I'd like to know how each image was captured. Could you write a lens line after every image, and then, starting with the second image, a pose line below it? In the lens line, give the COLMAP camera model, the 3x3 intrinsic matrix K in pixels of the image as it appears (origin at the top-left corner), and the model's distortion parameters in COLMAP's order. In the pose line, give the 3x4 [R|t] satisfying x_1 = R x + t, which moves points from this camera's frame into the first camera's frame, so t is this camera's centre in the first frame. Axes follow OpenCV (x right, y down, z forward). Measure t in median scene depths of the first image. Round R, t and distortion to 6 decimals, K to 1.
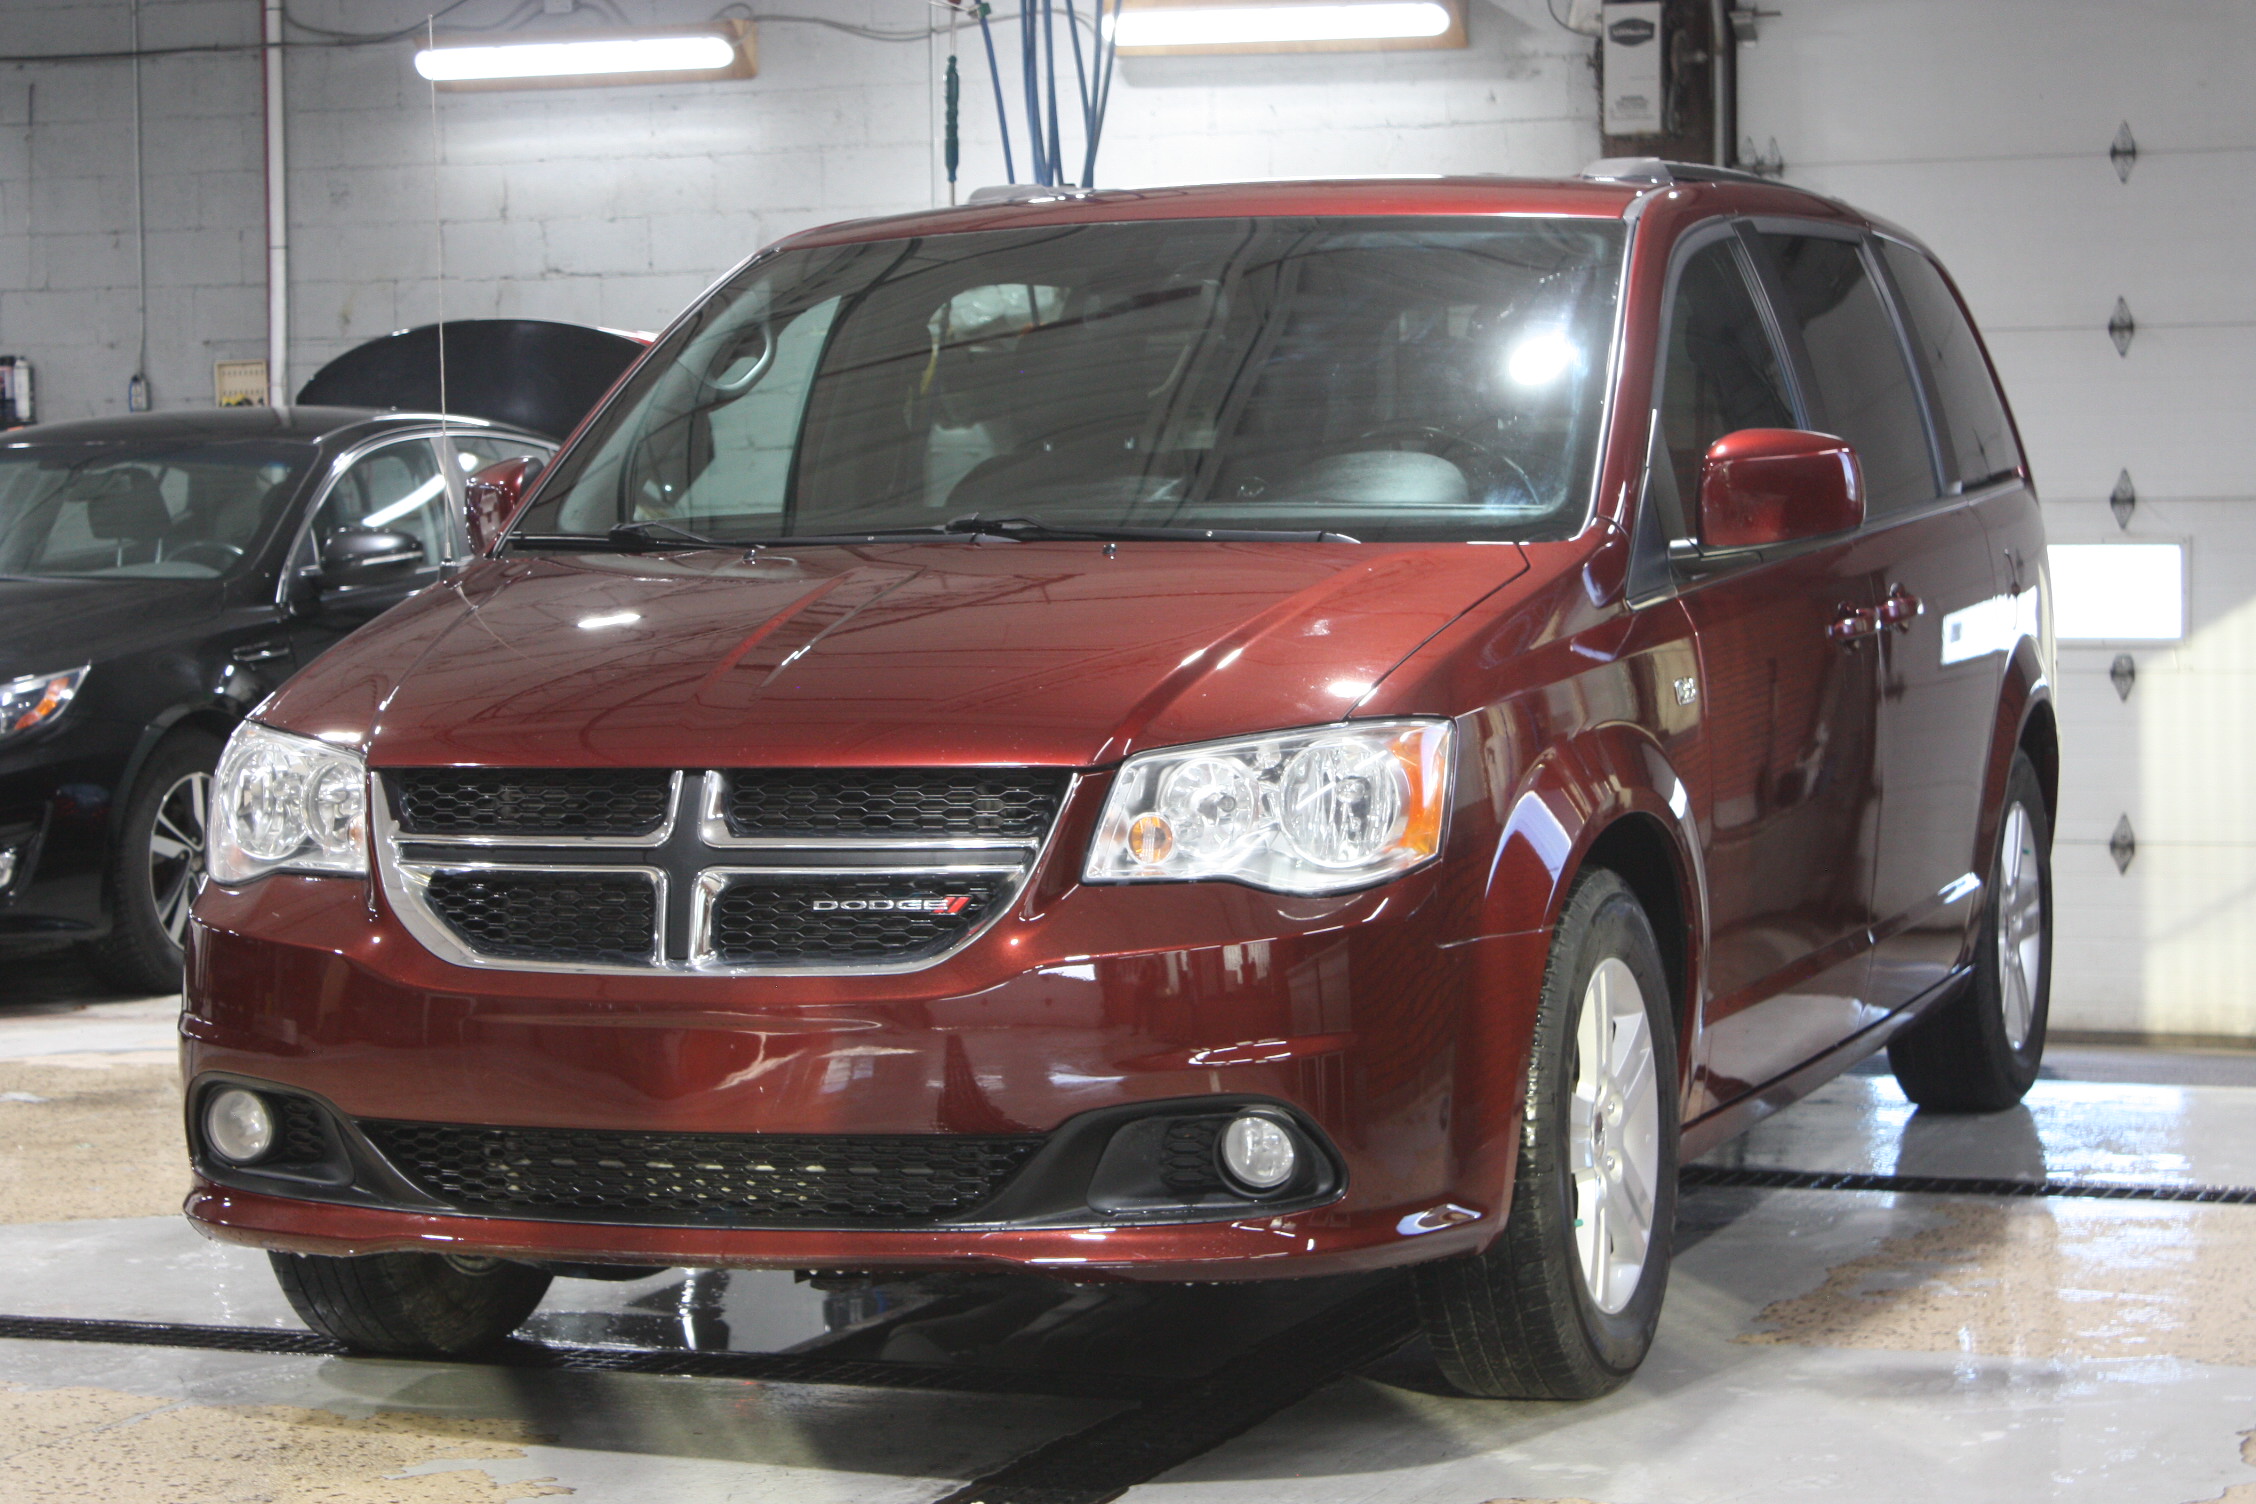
lens RADIAL K [[5203.7, 0, 1127.8], [0, 5203.7, 746.0], [0, 0, 1]] dist [0.040517, 0.000000]
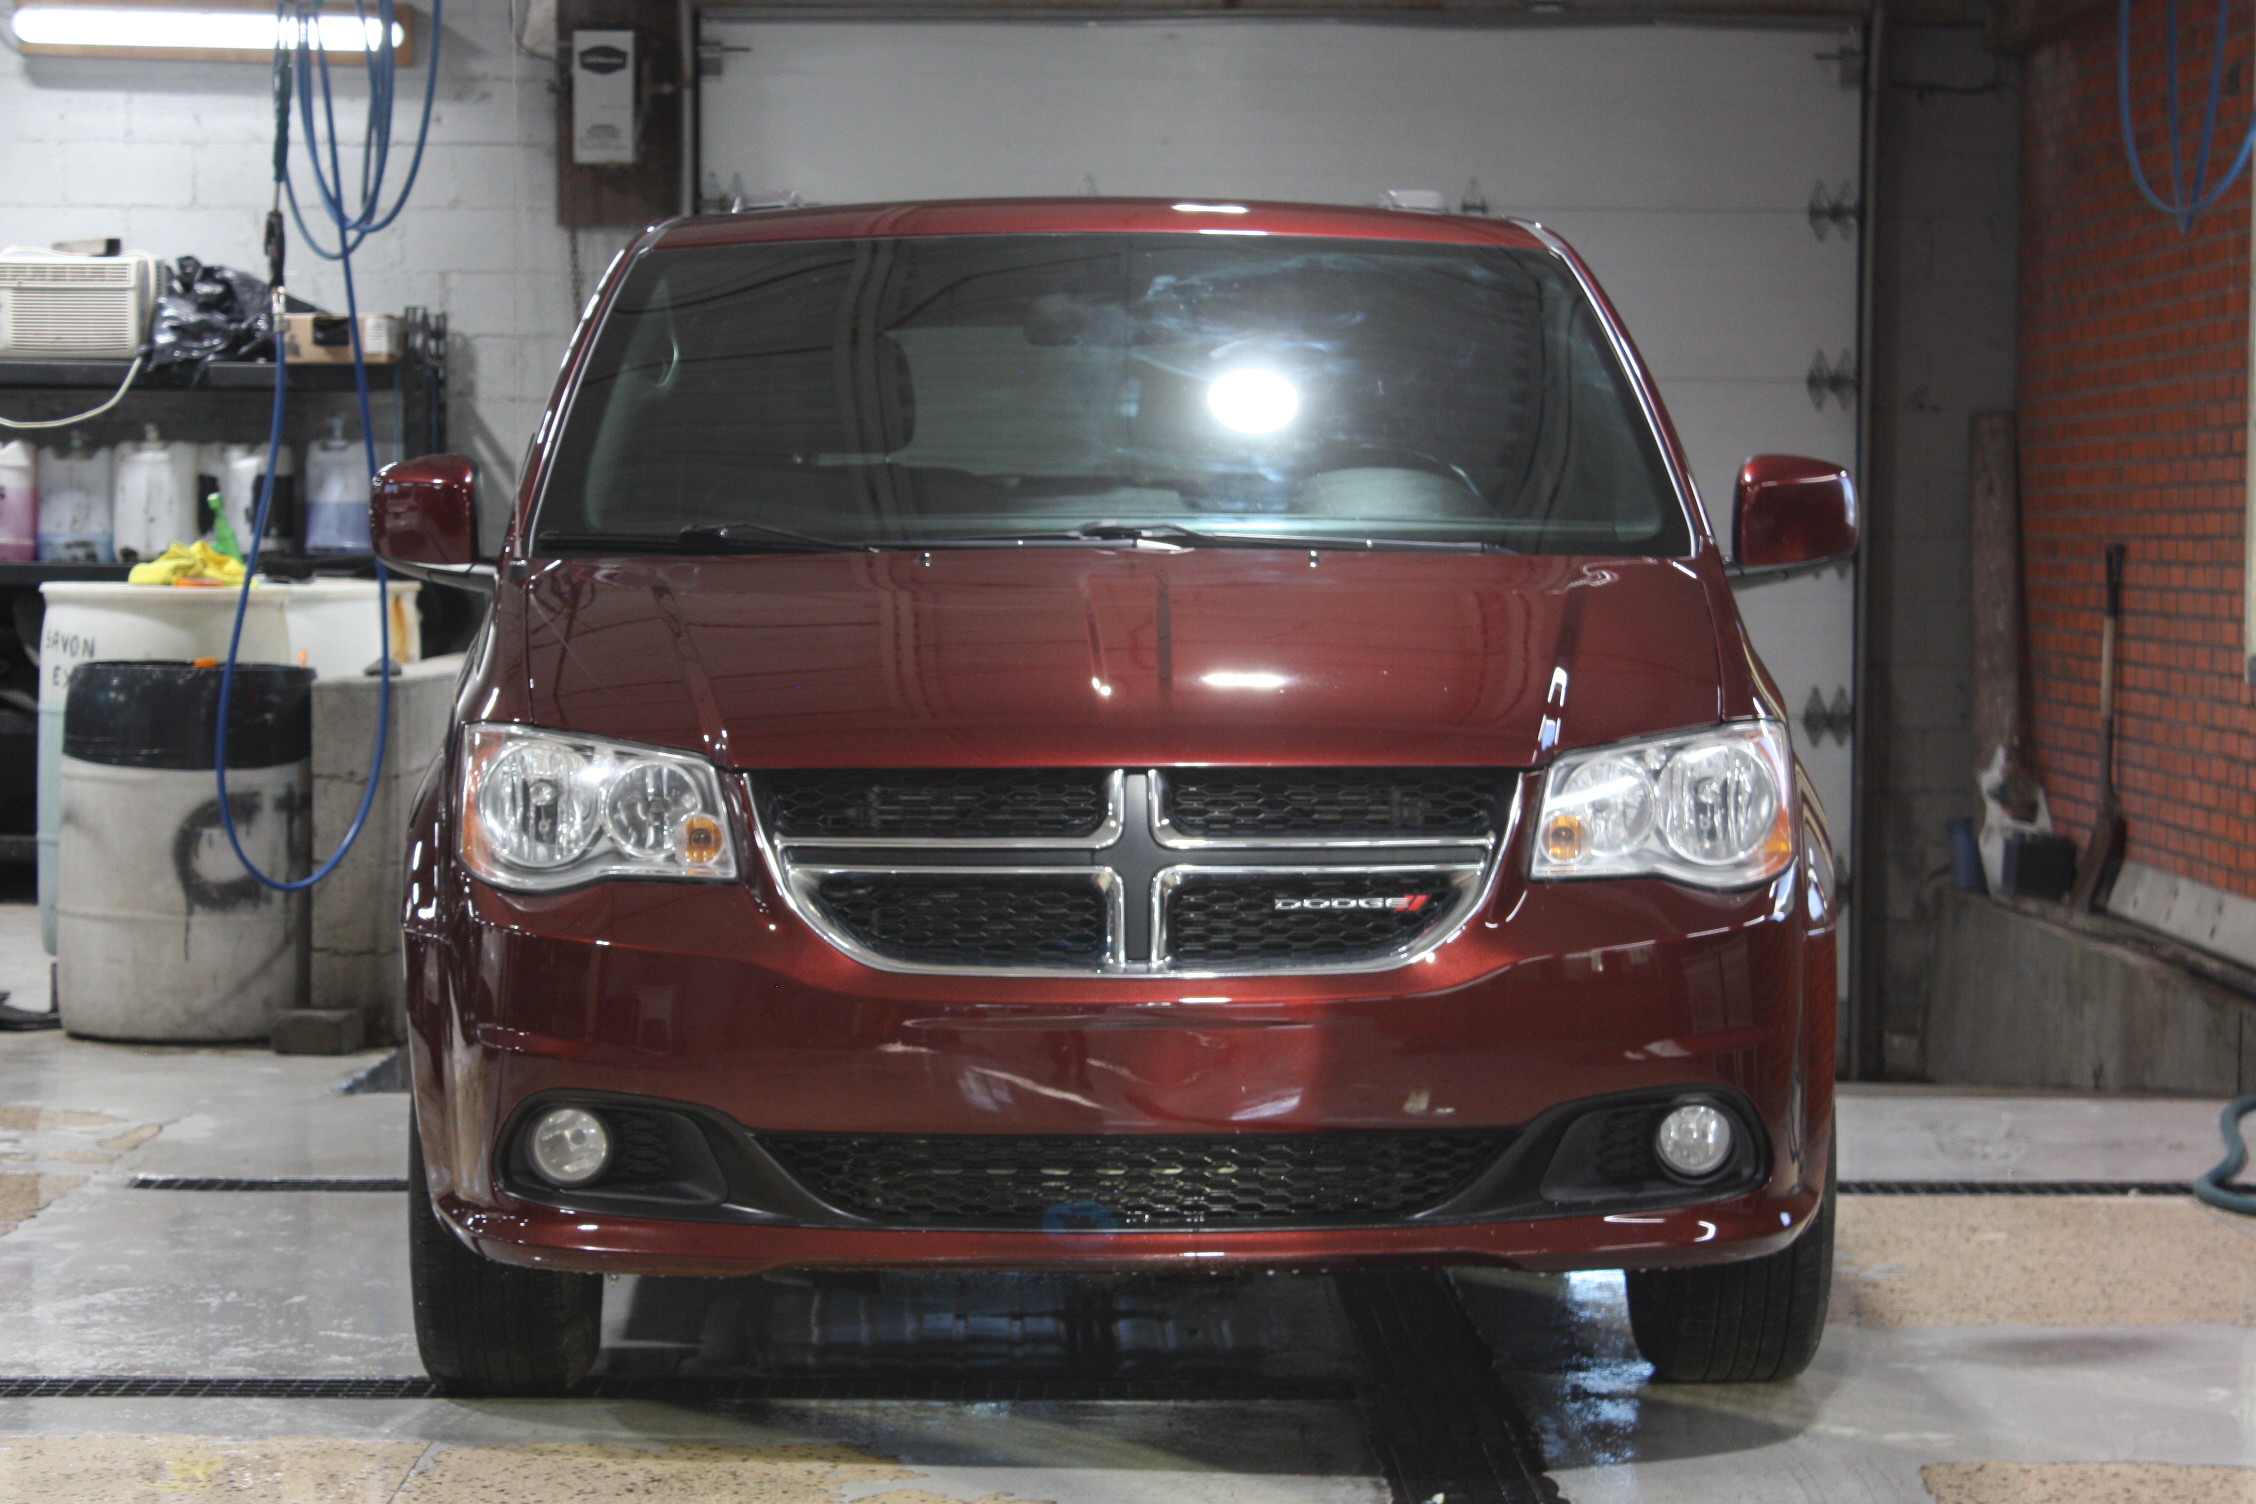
lens RADIAL K [[5321.2, 0, 1128.1], [0, 5321.2, 758.0], [0, 0, 1]] dist [0.037448, 0.000000]
pose [[0.927647, 0.004384, 0.373433, -0.447539], [-0.001040, 0.999958, -0.009155, 0.011316], [-0.373457, 0.008105, 0.927612, 0.059204]]
